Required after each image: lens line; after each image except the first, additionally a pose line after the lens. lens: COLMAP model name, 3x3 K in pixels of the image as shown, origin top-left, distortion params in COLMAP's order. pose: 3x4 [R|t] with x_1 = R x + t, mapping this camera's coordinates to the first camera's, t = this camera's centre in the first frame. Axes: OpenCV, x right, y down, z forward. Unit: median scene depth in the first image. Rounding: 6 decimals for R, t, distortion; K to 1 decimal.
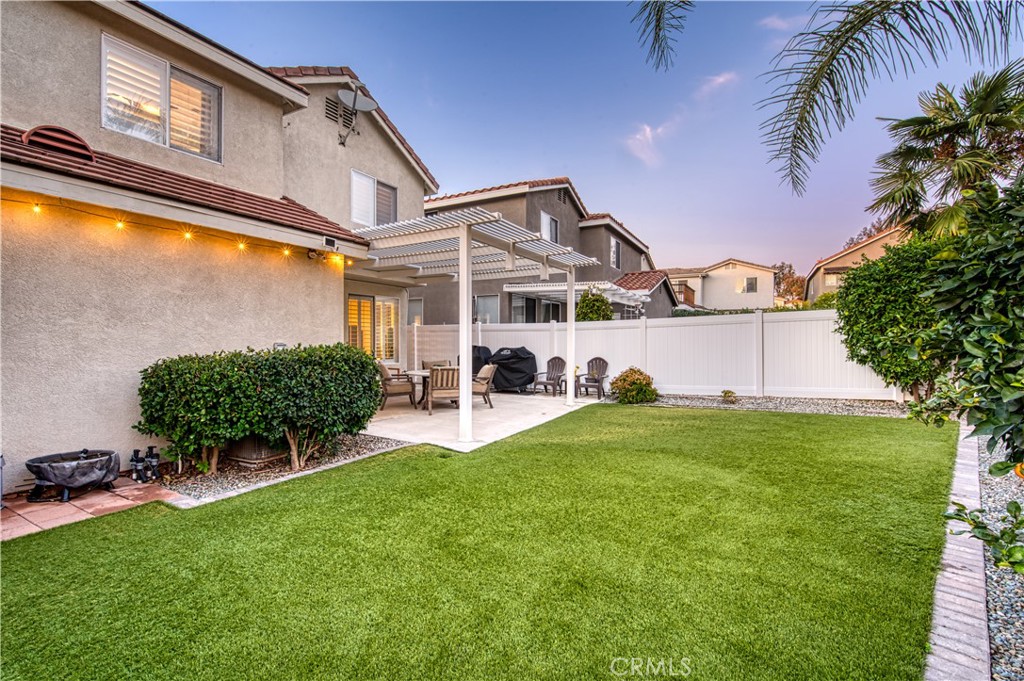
lens RADIAL K [[454.2, 0, 512.0], [0, 454.2, 340.5], [0, 0, 1]] dist [0.001342, 0.000176]
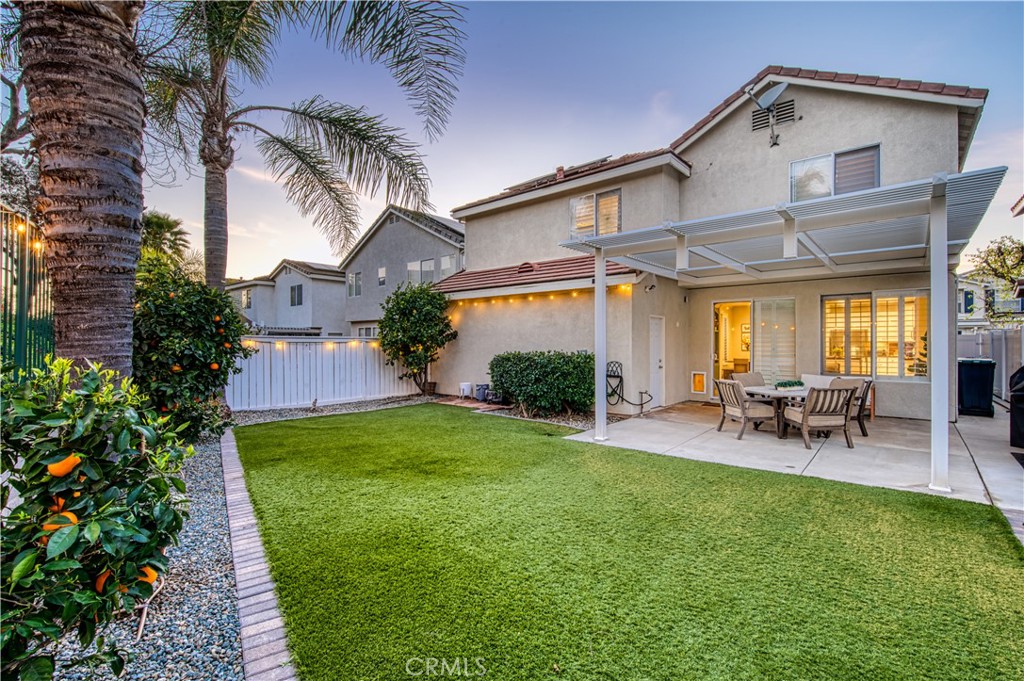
lens RADIAL K [[454.2, 0, 512.0], [0, 454.2, 340.5], [0, 0, 1]] dist [0.001342, 0.000176]
pose [[-0.193293, 0.002829, -0.981137, 0.695939], [-0.000195, 0.999996, 0.002921, -0.018905], [0.981141, 0.000756, -0.193291, 0.650146]]
